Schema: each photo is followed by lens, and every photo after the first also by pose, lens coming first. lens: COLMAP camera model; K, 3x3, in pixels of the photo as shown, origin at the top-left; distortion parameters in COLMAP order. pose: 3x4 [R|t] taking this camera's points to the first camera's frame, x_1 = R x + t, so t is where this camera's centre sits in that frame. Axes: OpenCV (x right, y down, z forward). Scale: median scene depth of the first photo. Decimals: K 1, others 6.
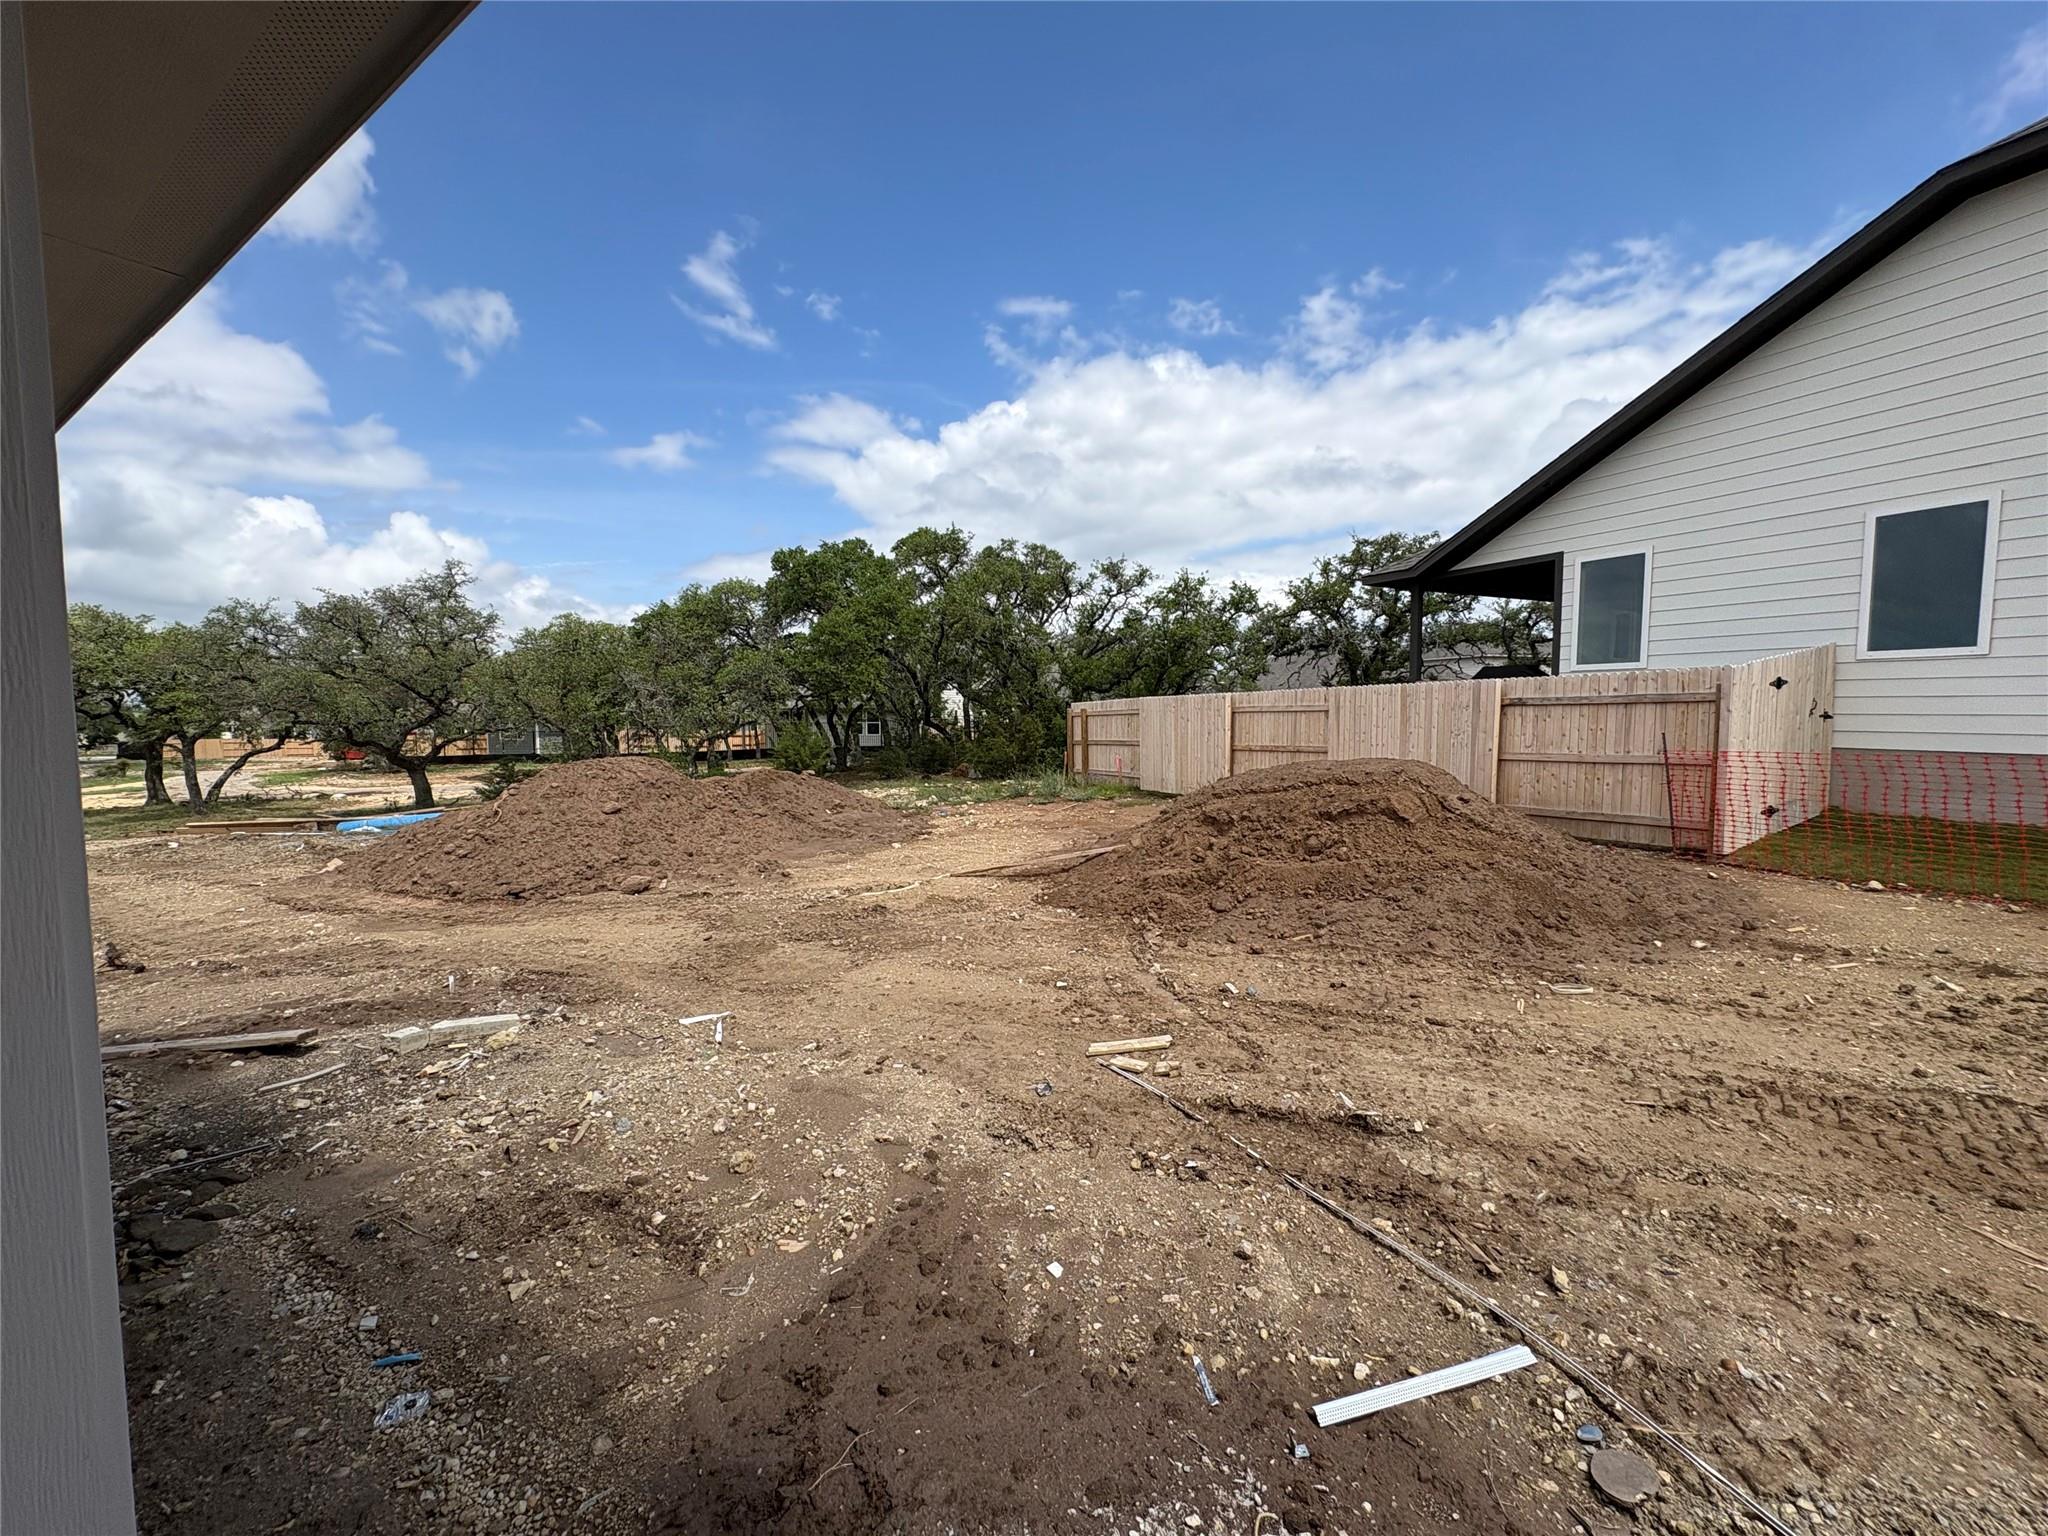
lens RADIAL K [[810.1, 0, 1029.5], [0, 810.1, 750.3], [0, 0, 1]] dist [-0.002431, 0.001009]
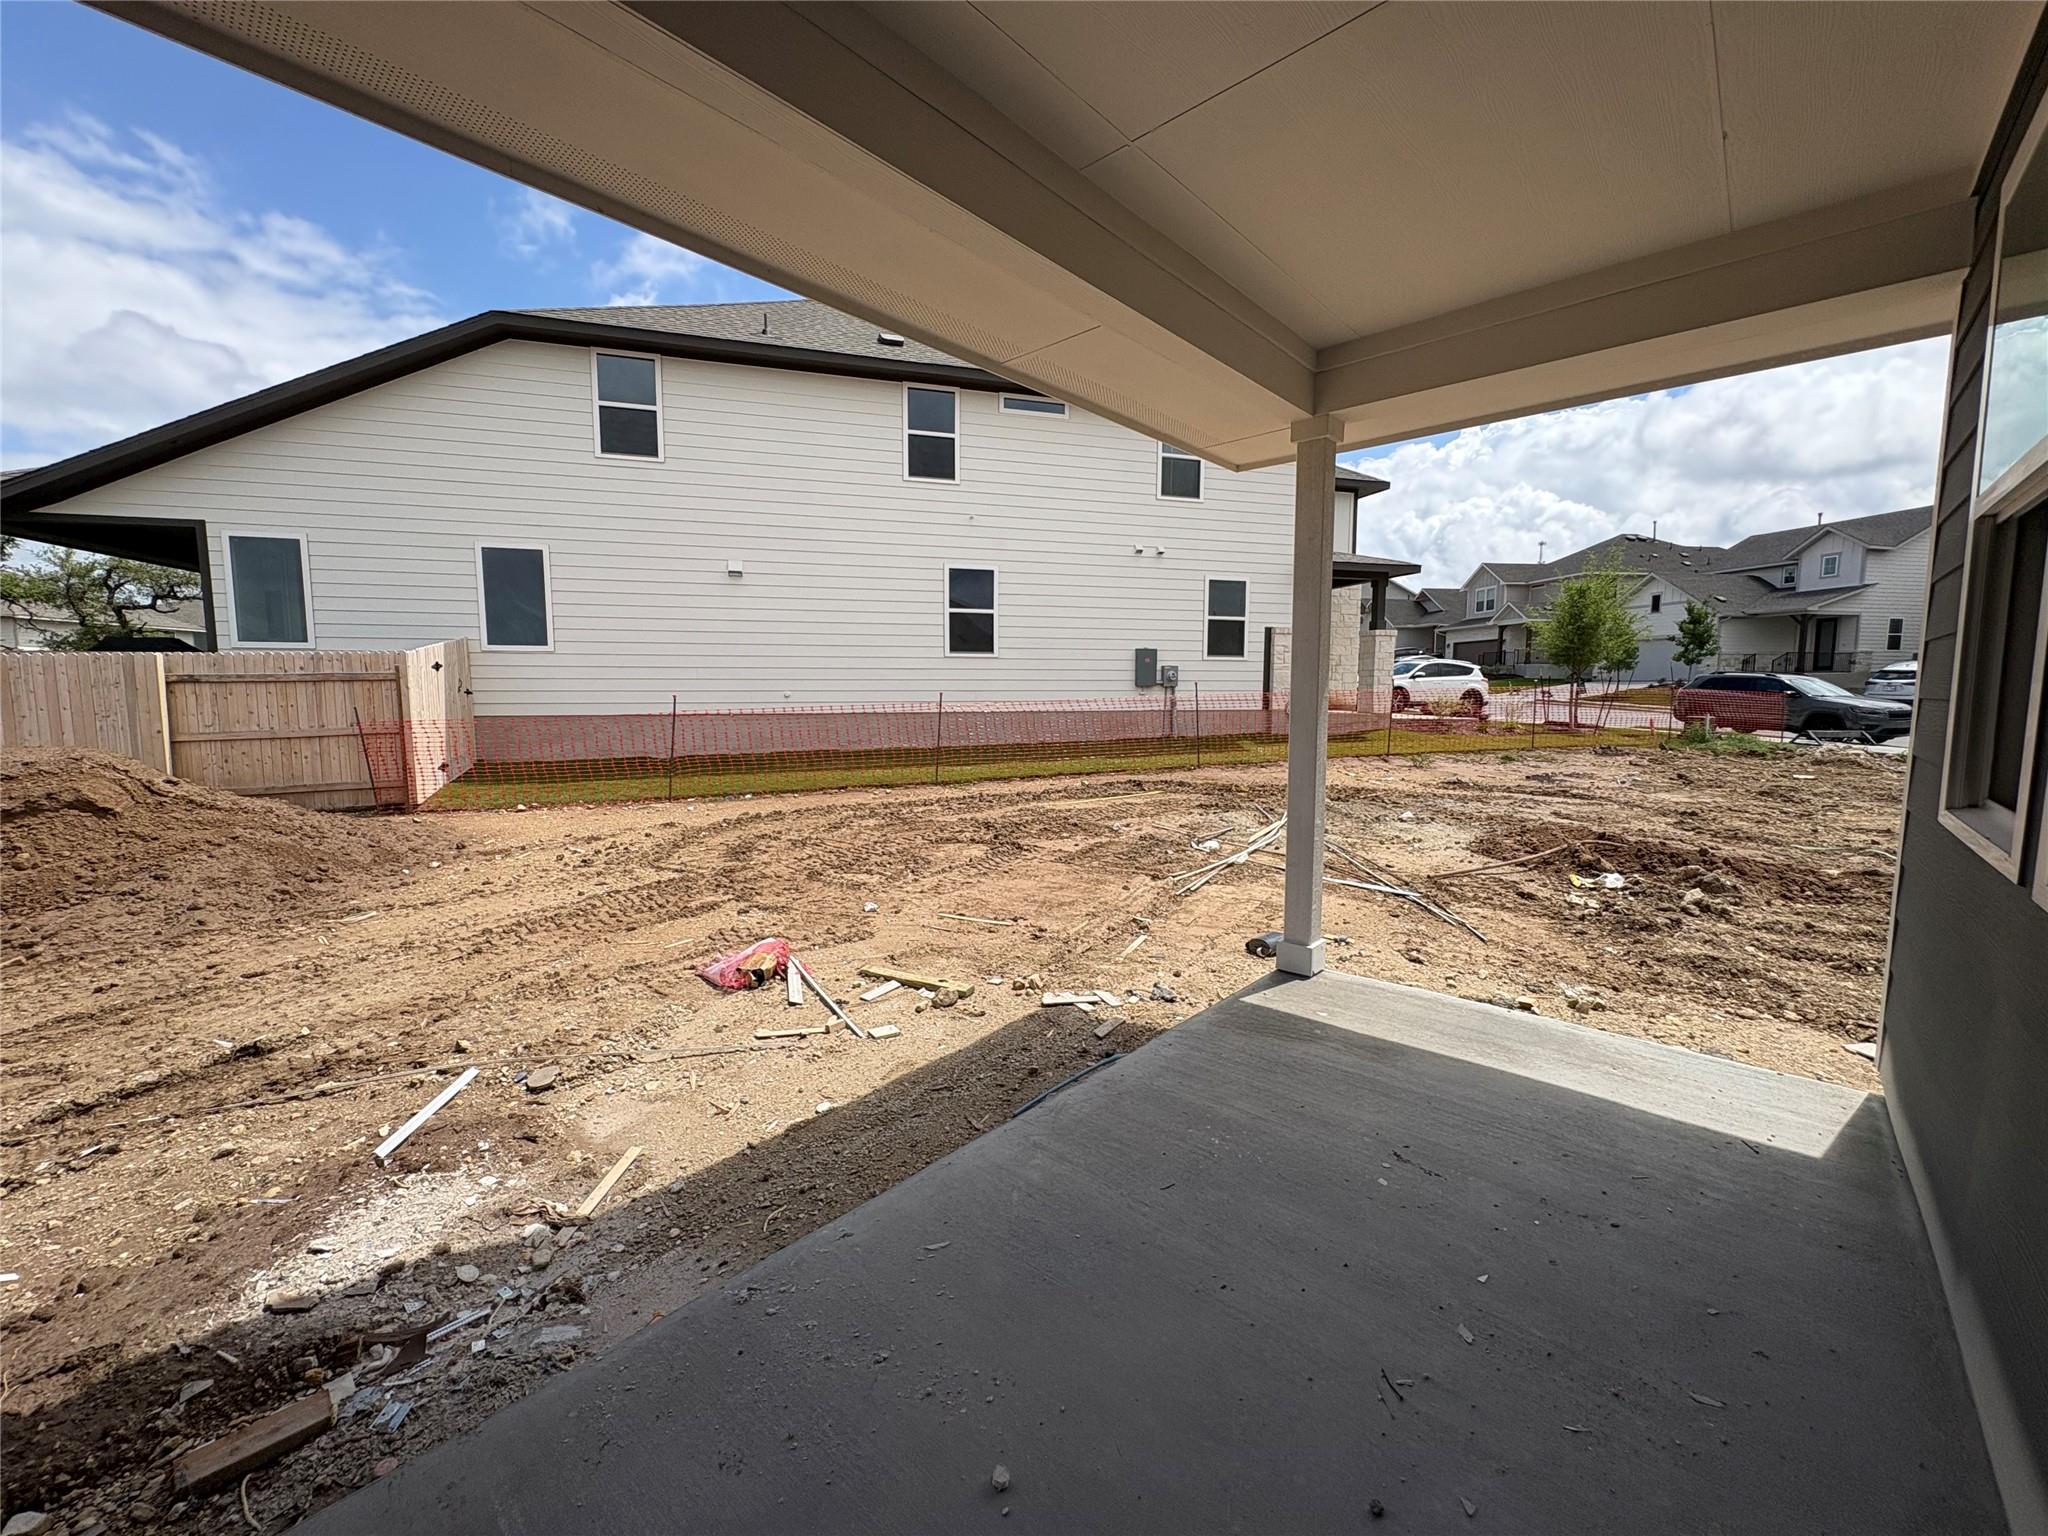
lens RADIAL K [[810.1, 0, 1025.1], [0, 810.1, 755.4], [0, 0, 1]] dist [-0.002431, 0.001009]
pose [[0.148405, -0.080979, 0.985606, -0.234940], [0.051452, 0.995924, 0.074080, 0.011222], [-0.987587, 0.039717, 0.151966, -0.115897]]
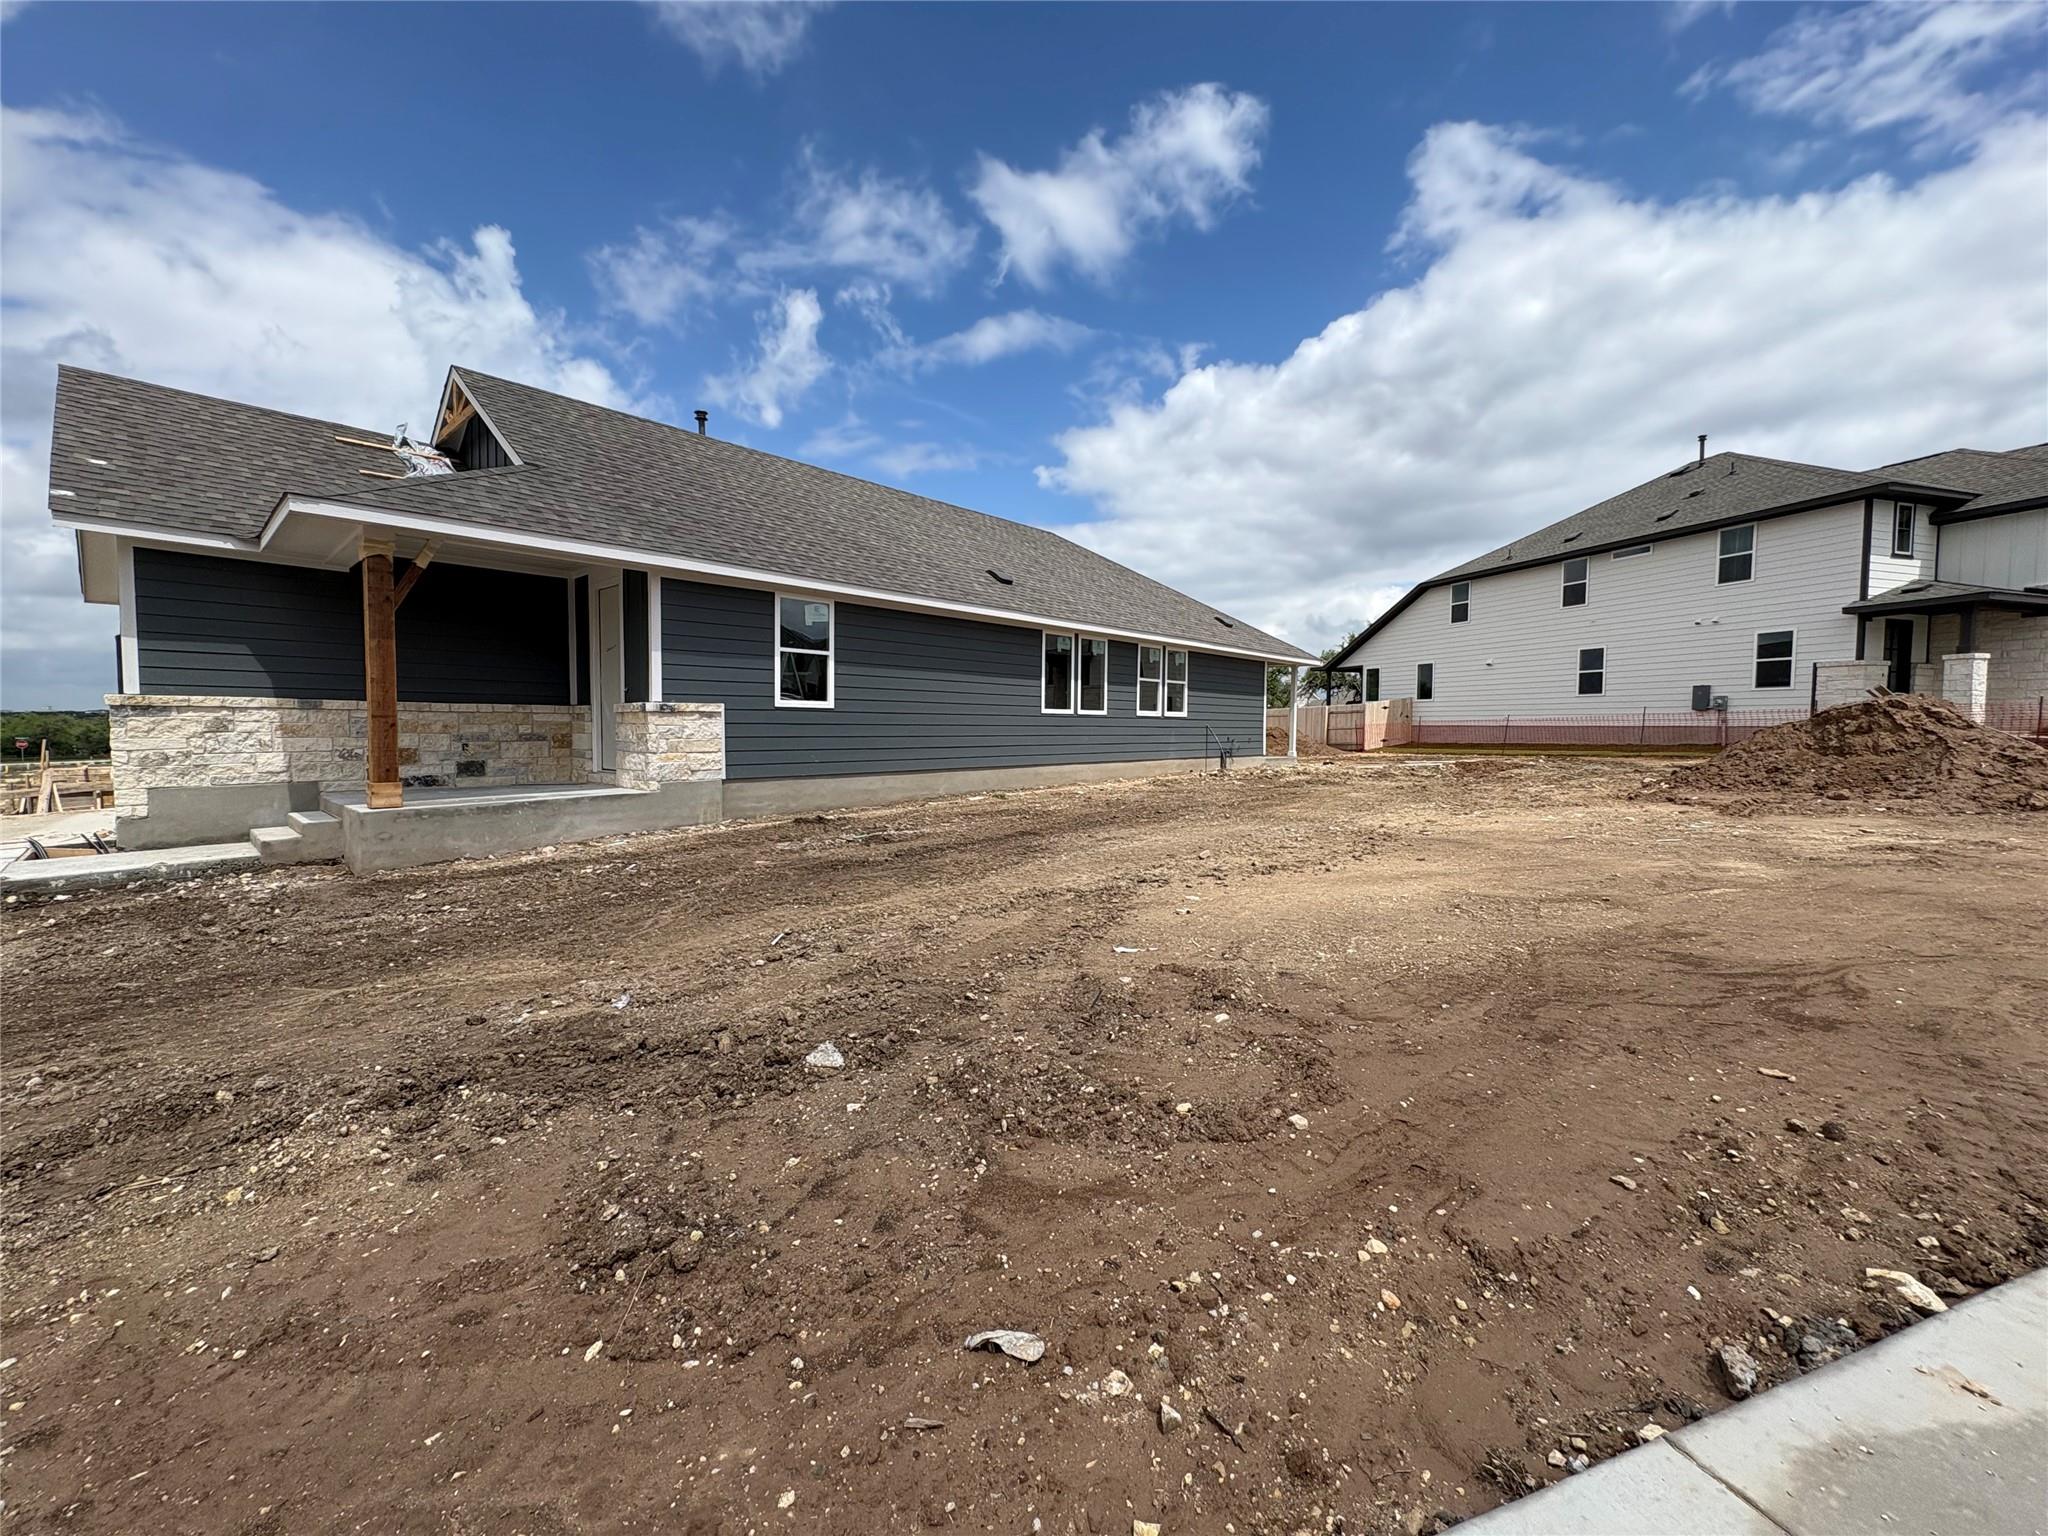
lens RADIAL K [[810.1, 0, 1027.1], [0, 810.1, 761.6], [0, 0, 1]] dist [-0.002431, 0.001009]
pose [[0.990258, 0.009217, -0.138939, -0.307165], [-0.009968, 0.999939, -0.004708, 0.259014], [0.138887, 0.006047, 0.990290, -3.778301]]
